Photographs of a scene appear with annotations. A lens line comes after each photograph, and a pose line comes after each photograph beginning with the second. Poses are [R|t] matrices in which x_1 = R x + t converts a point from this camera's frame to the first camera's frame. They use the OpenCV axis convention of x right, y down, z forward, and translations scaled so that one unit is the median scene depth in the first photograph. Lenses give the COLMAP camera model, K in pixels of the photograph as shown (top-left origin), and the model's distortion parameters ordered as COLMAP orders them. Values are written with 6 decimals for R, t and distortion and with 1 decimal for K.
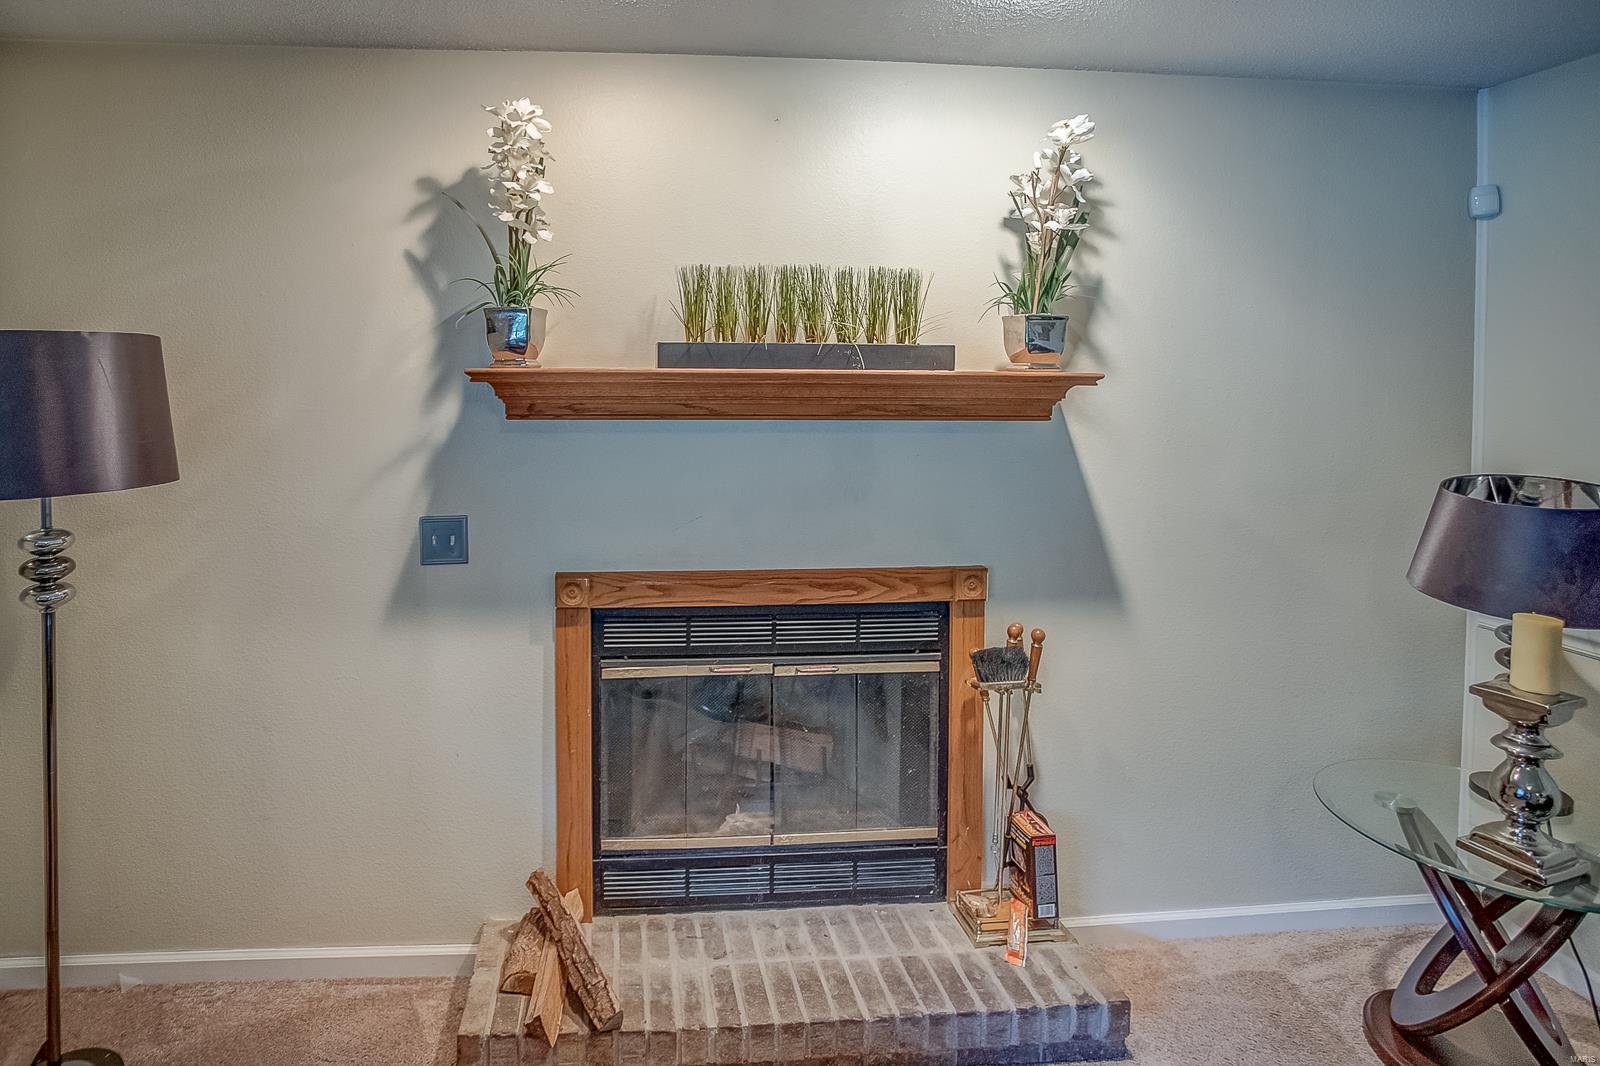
lens RADIAL K [[1137.6, 0, 800.0], [0, 1137.6, 533.0], [0, 0, 1]] dist [-0.070600, 0.003498]
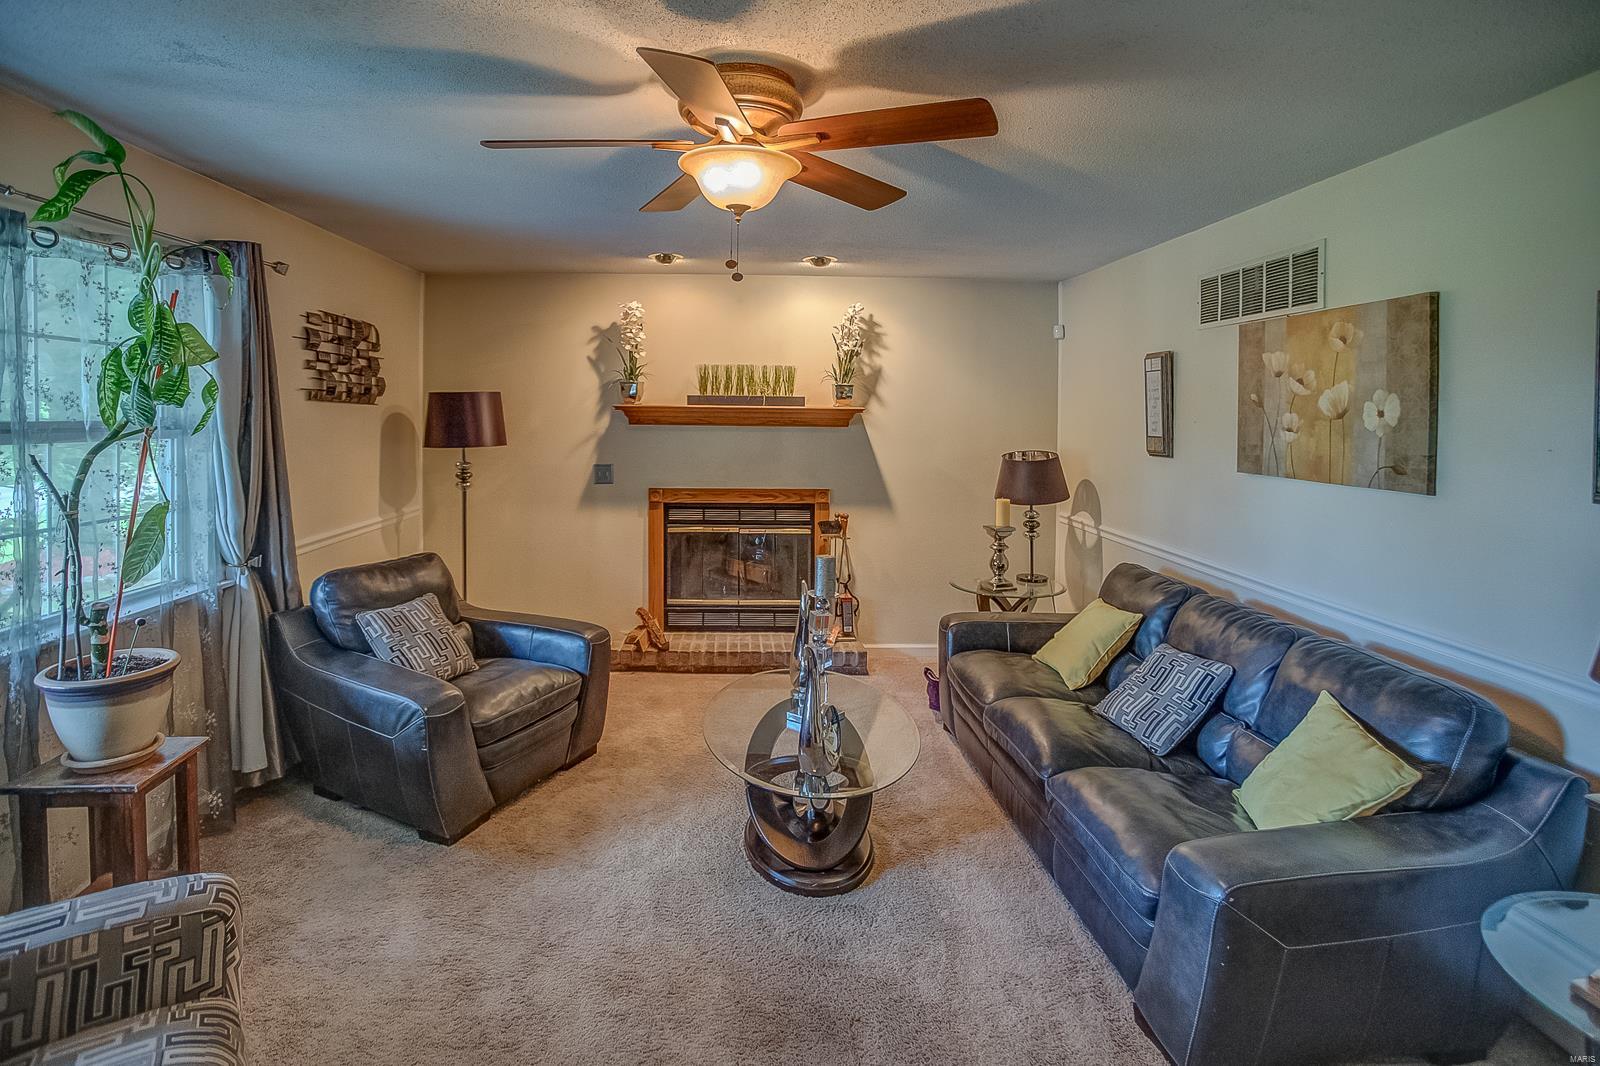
lens RADIAL K [[765.7, 0, 818.8], [0, 765.7, 534.0], [0, 0, 1]] dist [-0.030415, 0.000522]
pose [[0.999820, 0.009420, -0.016469, 0.184786], [-0.008896, 0.999461, 0.031586, 0.080609], [0.016758, -0.031434, 0.999365, -0.665967]]
